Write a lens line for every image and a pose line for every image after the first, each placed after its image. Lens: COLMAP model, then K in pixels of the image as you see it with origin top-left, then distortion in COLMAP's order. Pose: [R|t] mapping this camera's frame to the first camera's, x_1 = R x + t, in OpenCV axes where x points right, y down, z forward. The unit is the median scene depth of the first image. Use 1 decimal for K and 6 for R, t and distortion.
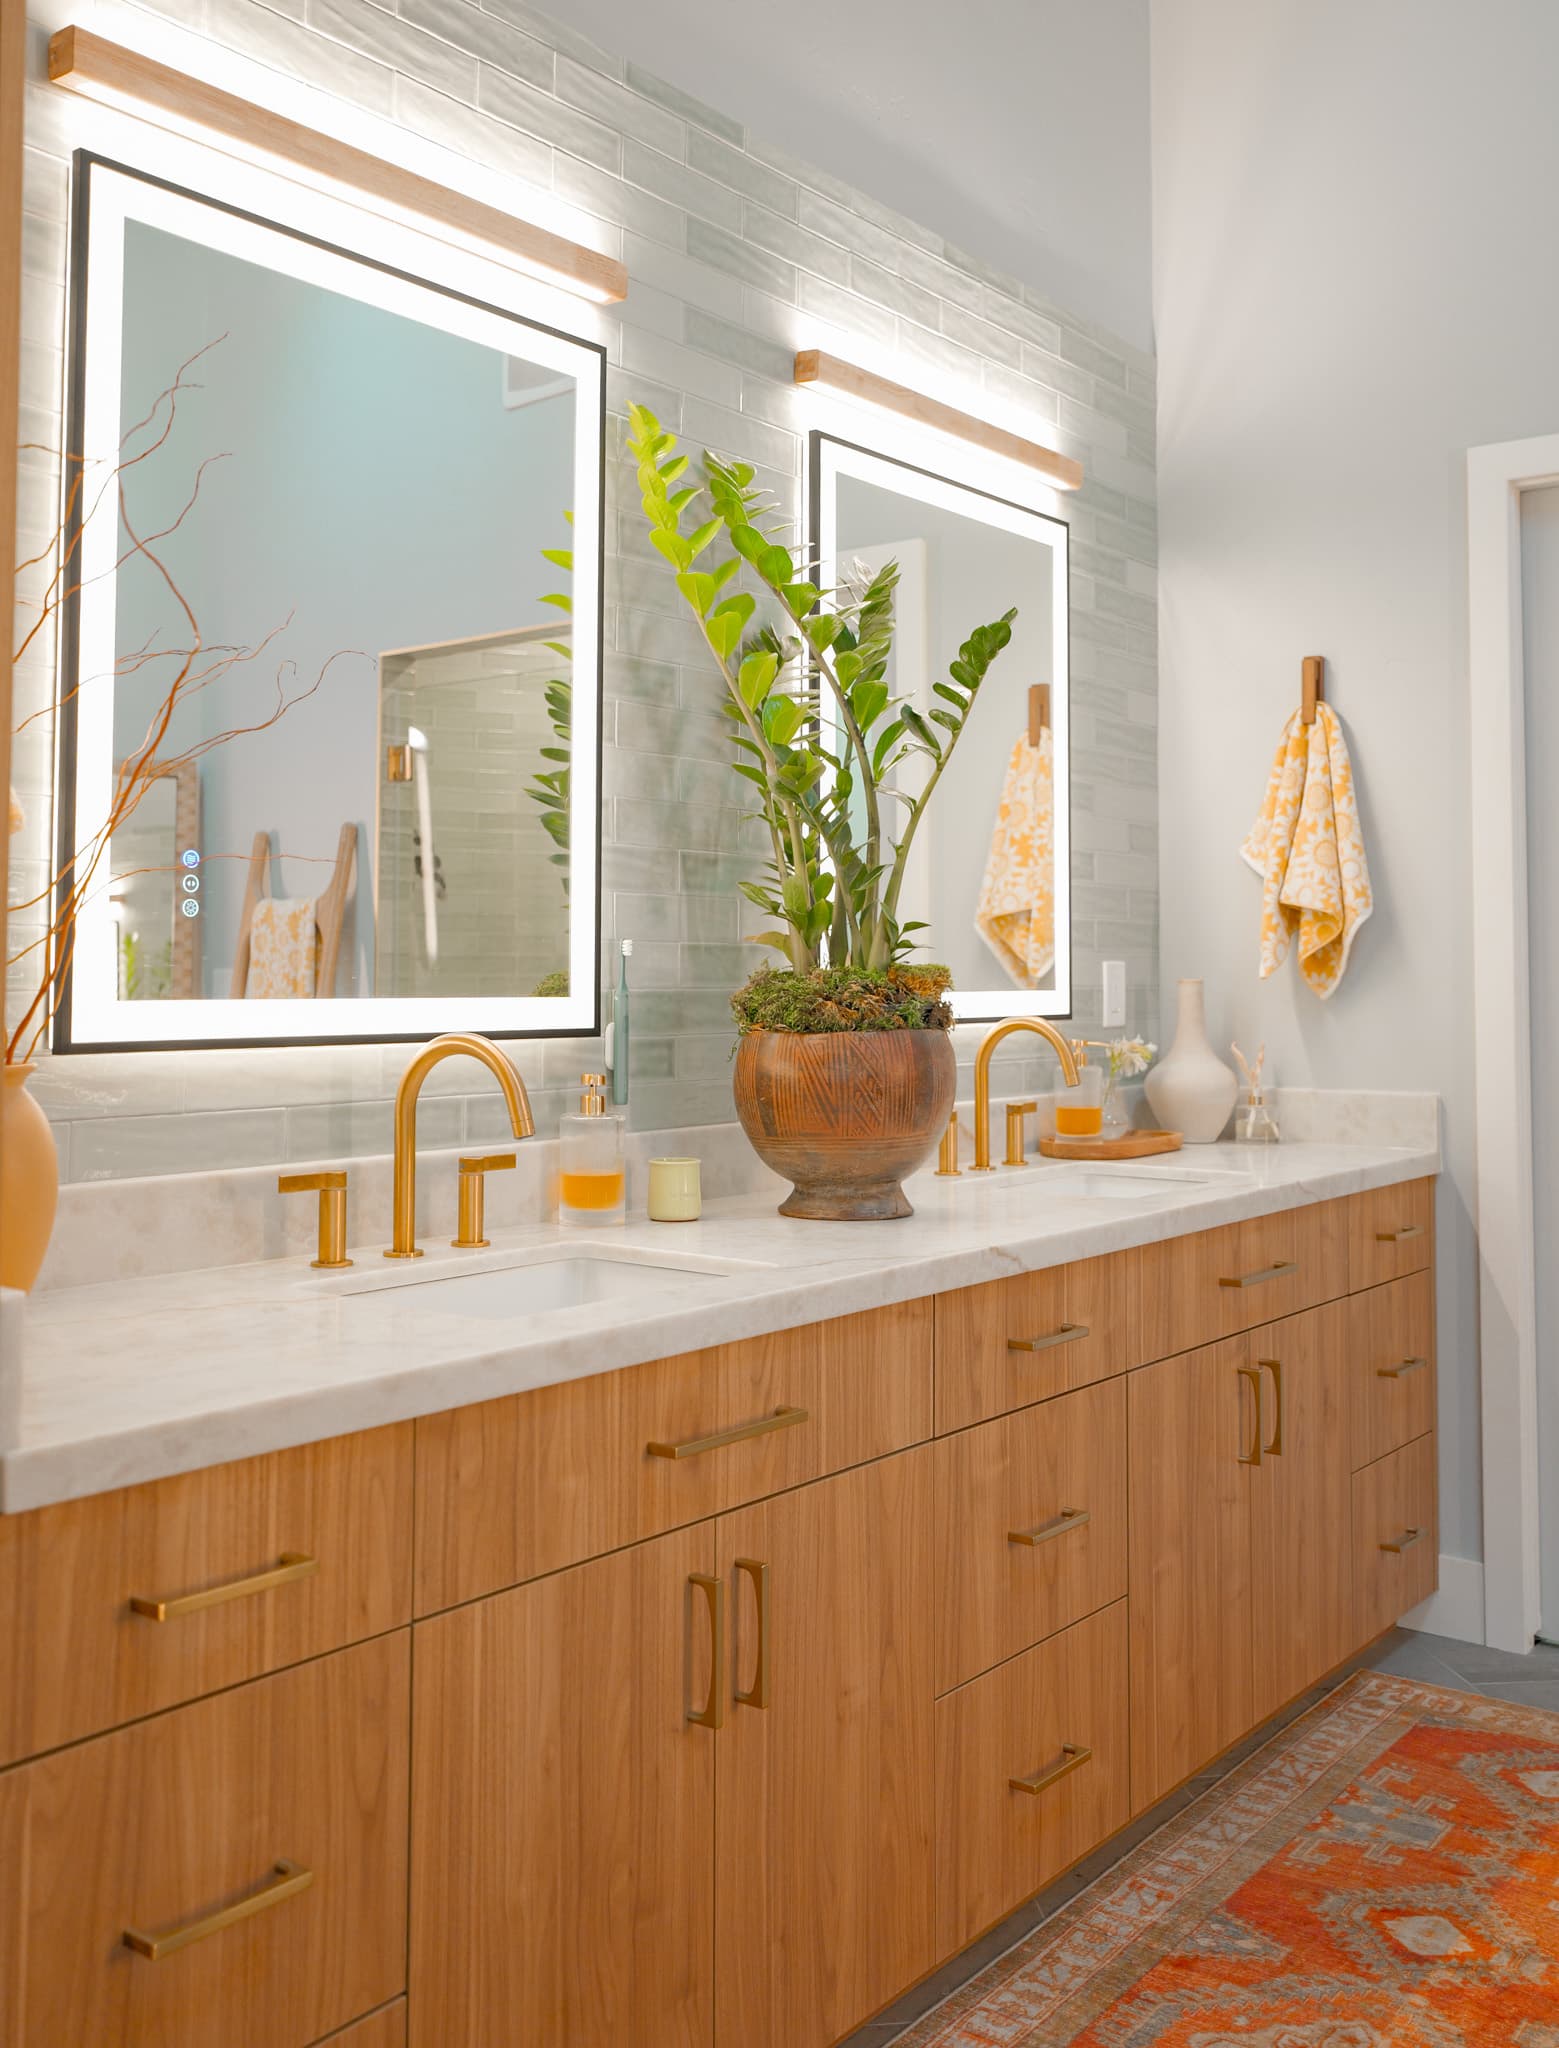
lens RADIAL K [[1899.7, 0, 731.7], [0, 1899.7, 867.6], [0, 0, 1]] dist [0.008794, 0.000000]
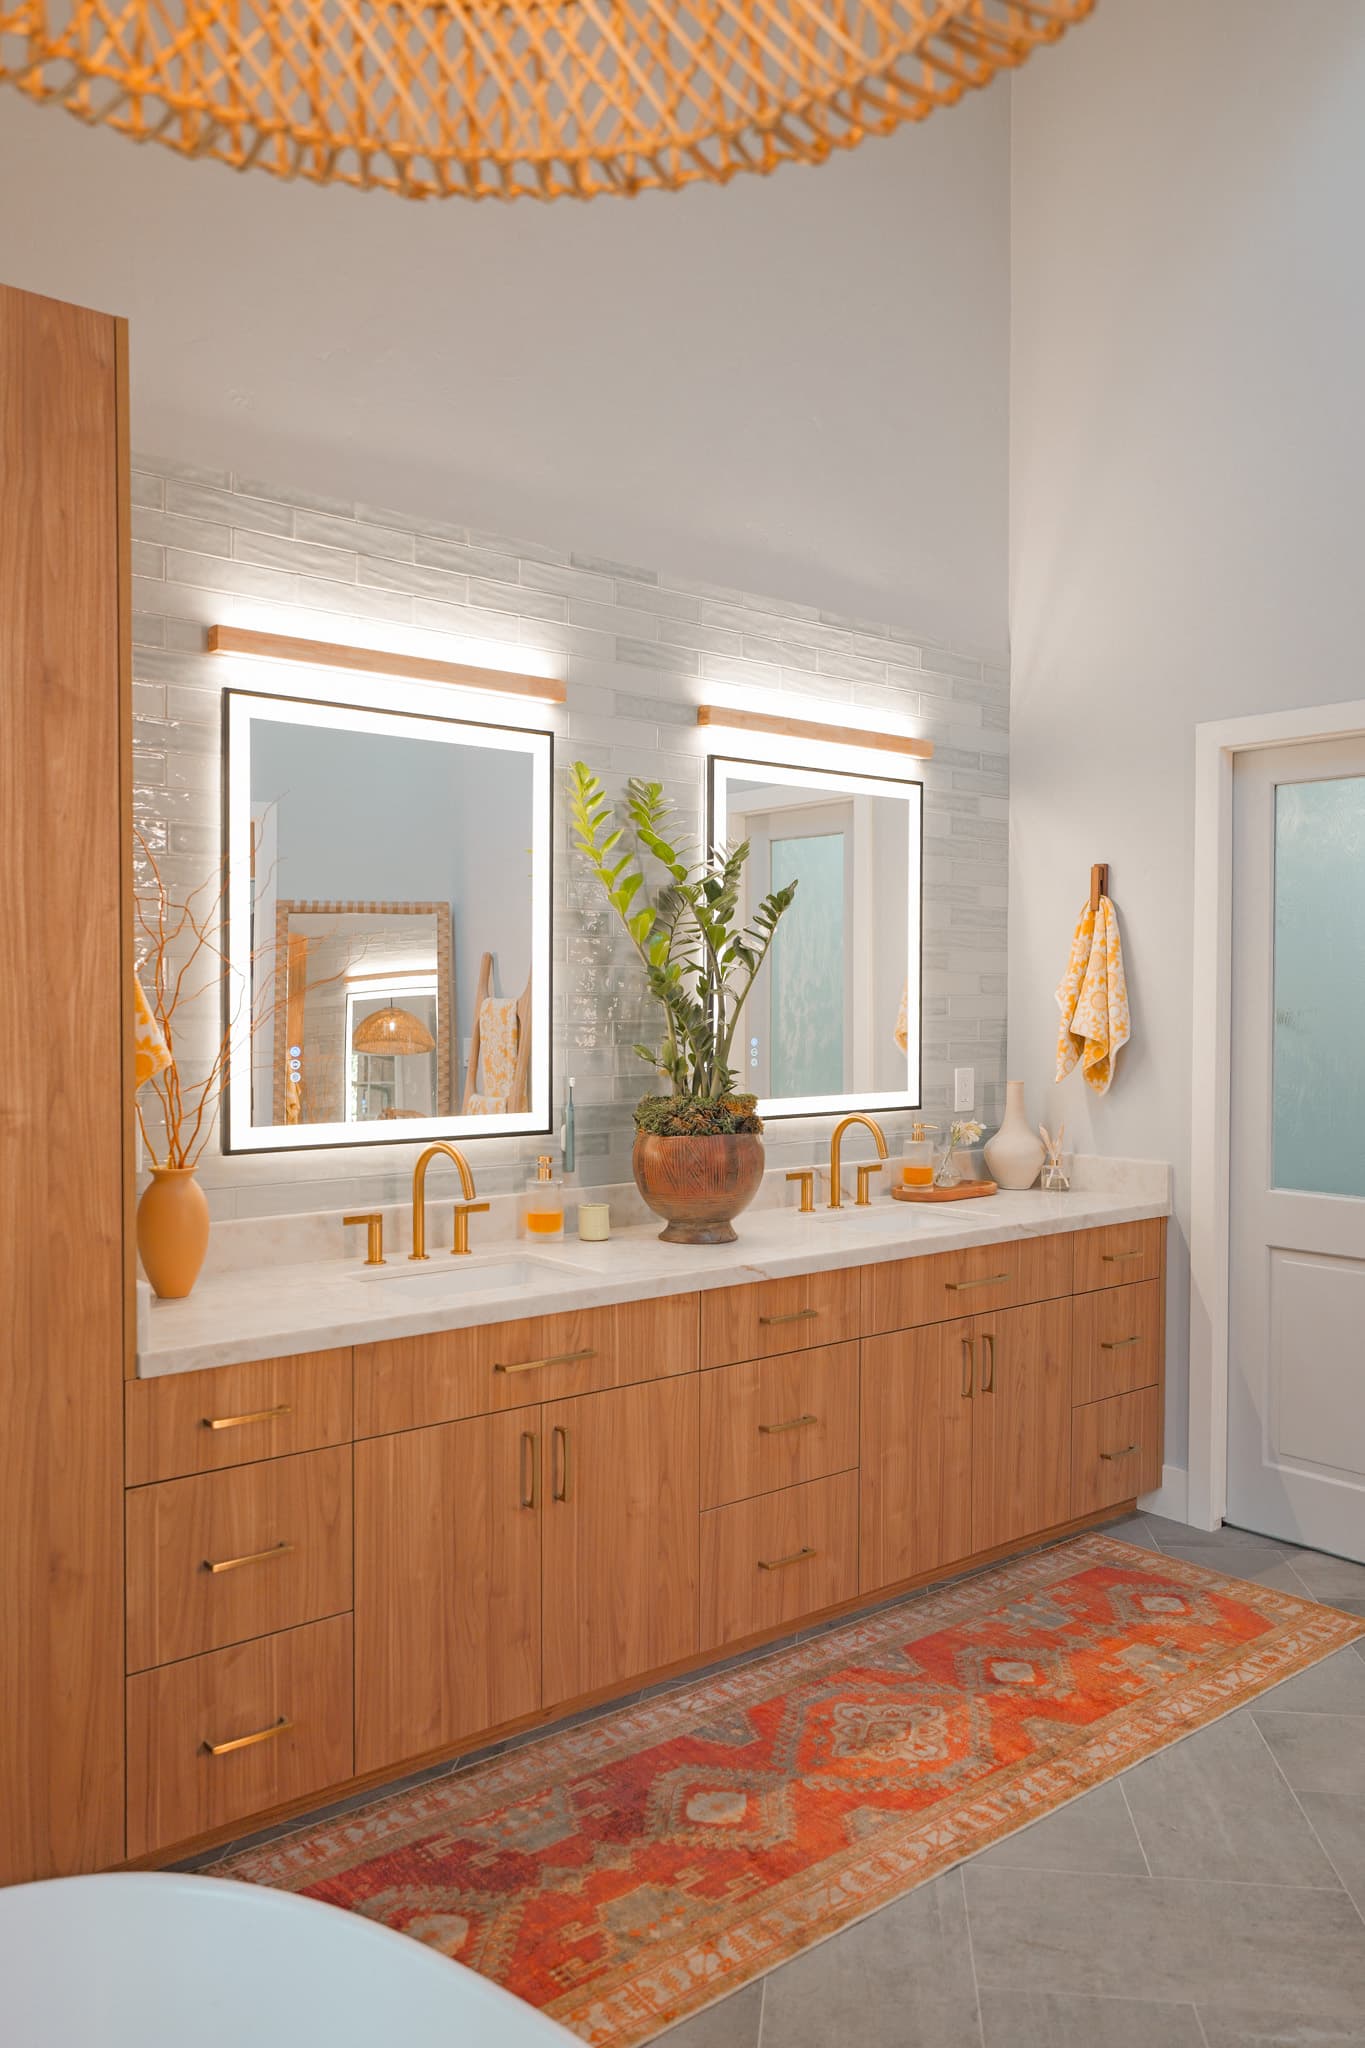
lens RADIAL K [[1511.3, 0, 644.0], [0, 1511.3, 1016.8], [0, 0, 1]] dist [-0.004091, 0.014696]
pose [[0.974647, 0.001742, -0.223741, 0.322110], [0.013856, 0.997580, 0.068129, -0.111974], [0.223318, -0.069502, 0.972265, -0.321528]]
